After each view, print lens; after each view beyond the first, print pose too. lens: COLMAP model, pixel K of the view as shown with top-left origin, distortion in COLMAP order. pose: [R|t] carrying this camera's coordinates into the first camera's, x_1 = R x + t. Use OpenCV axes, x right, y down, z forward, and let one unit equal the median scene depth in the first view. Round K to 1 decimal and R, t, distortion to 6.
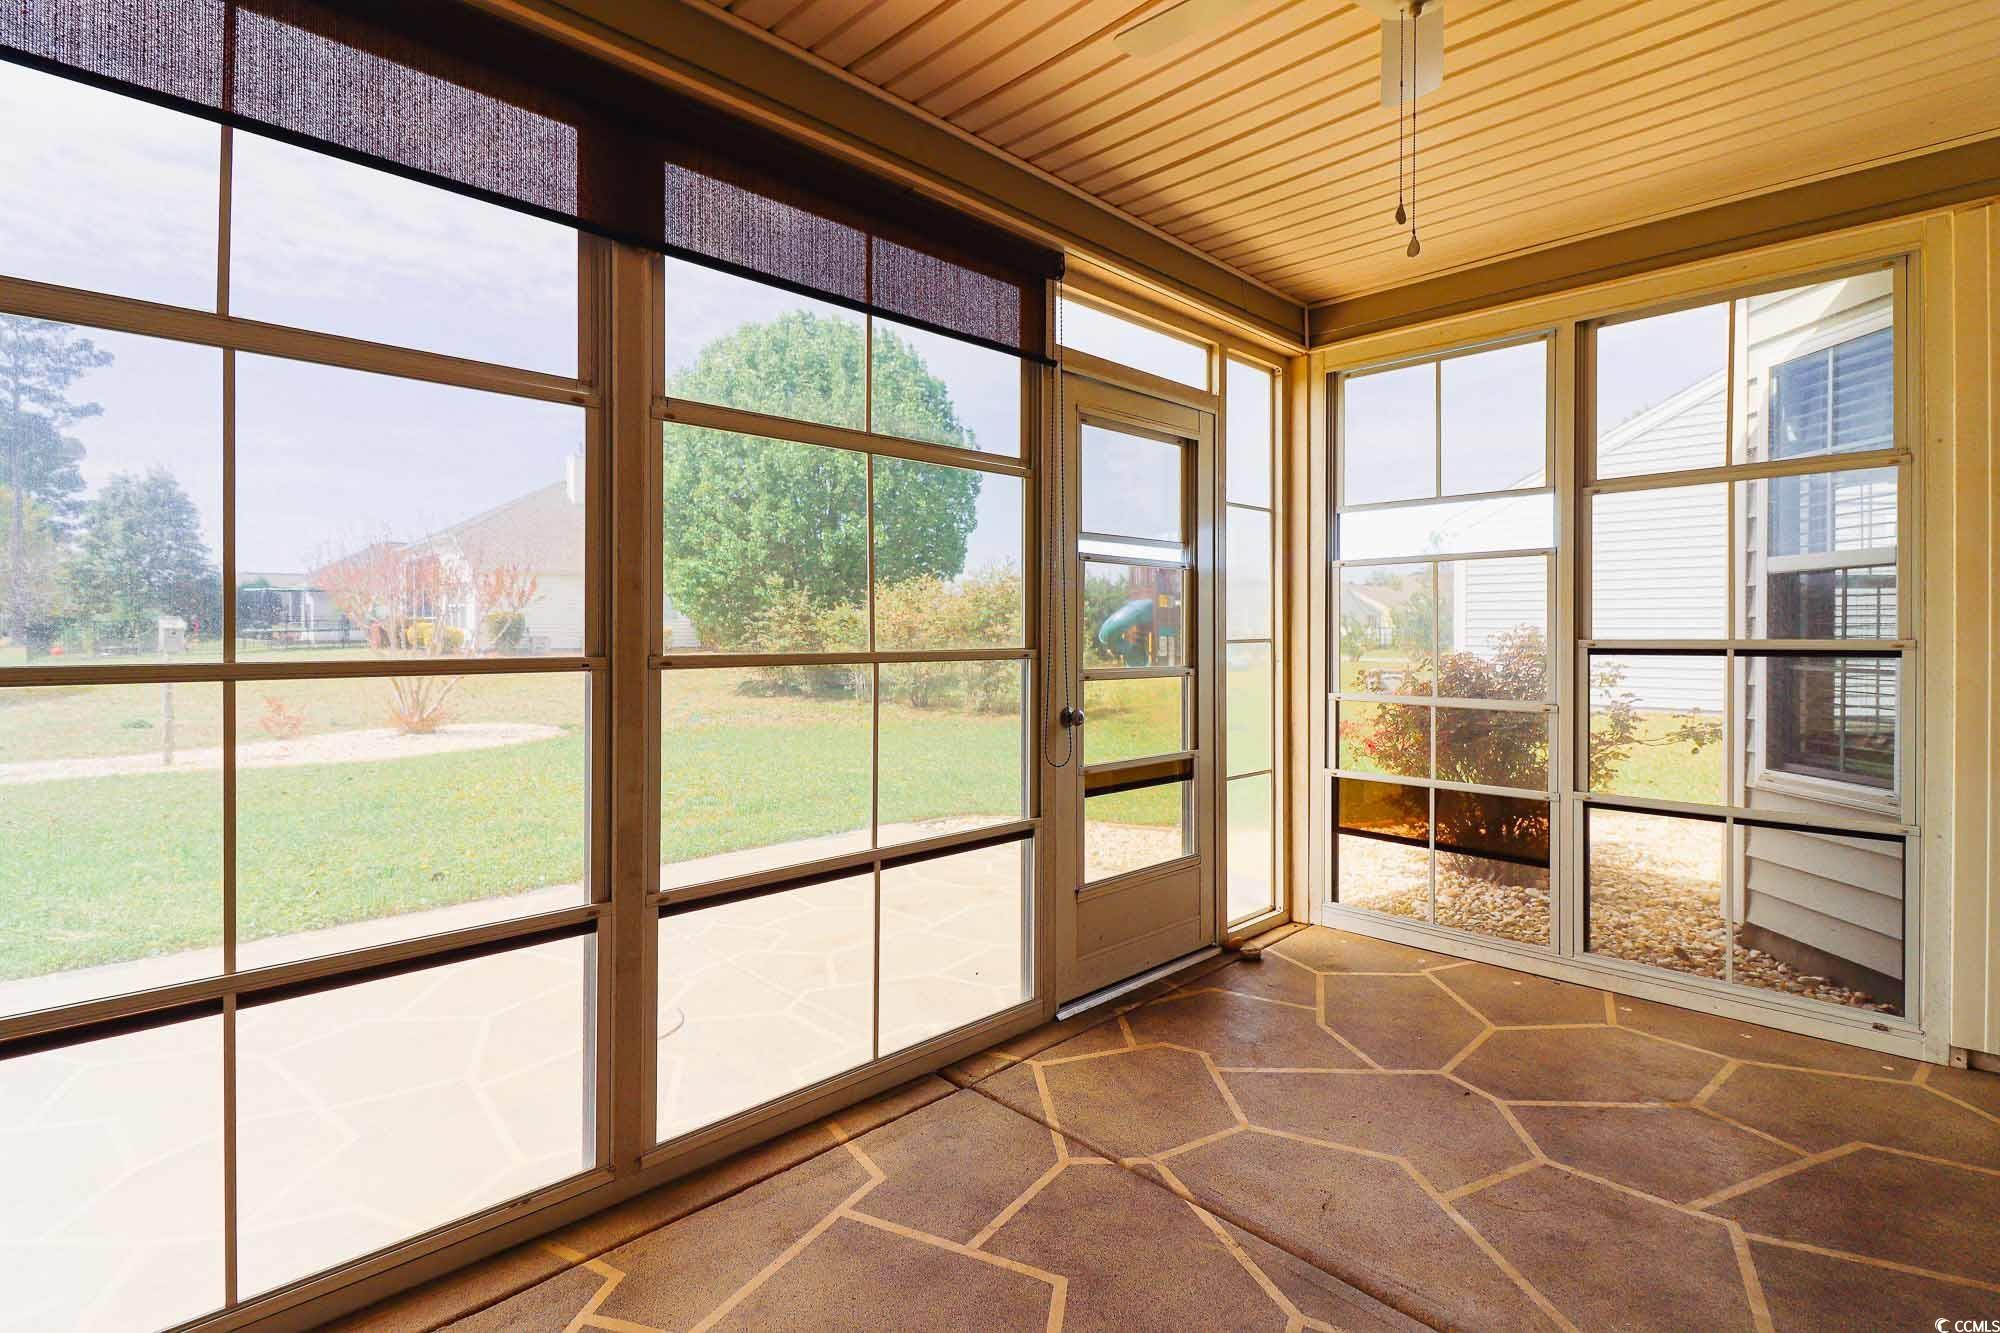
lens RADIAL K [[976.6, 0, 992.6], [0, 976.6, 648.3], [0, 0, 1]] dist [0.030924, -0.012442]
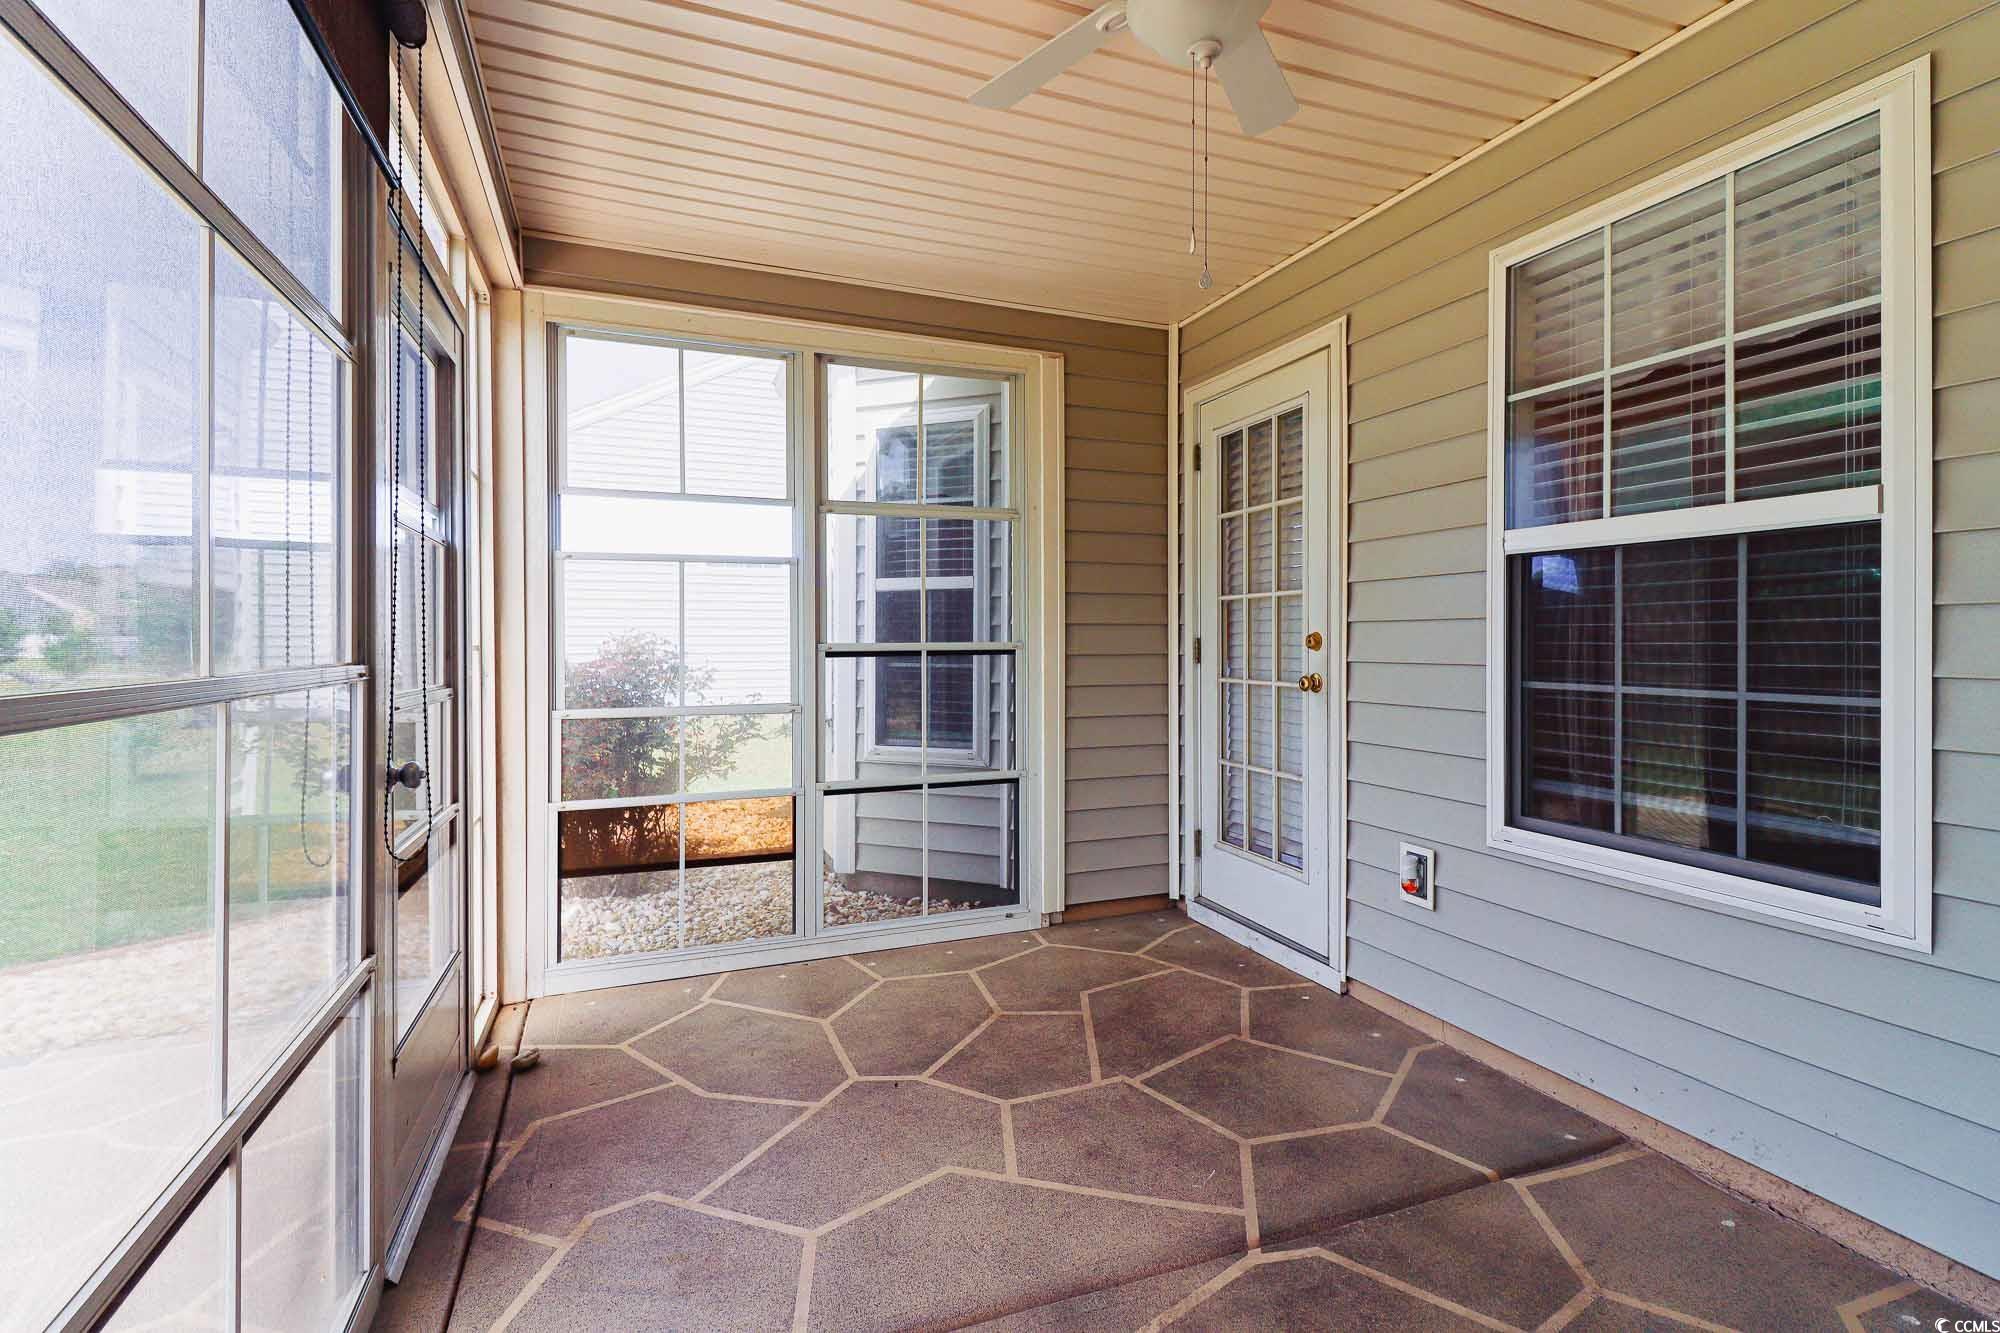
lens RADIAL K [[976.6, 0, 992.6], [0, 976.6, 648.3], [0, 0, 1]] dist [0.030924, -0.012442]
pose [[0.371004, -0.009367, 0.928584, -0.349982], [0.016886, 0.999852, 0.003340, -0.004024], [-0.928478, 0.014441, 0.371107, 0.426812]]
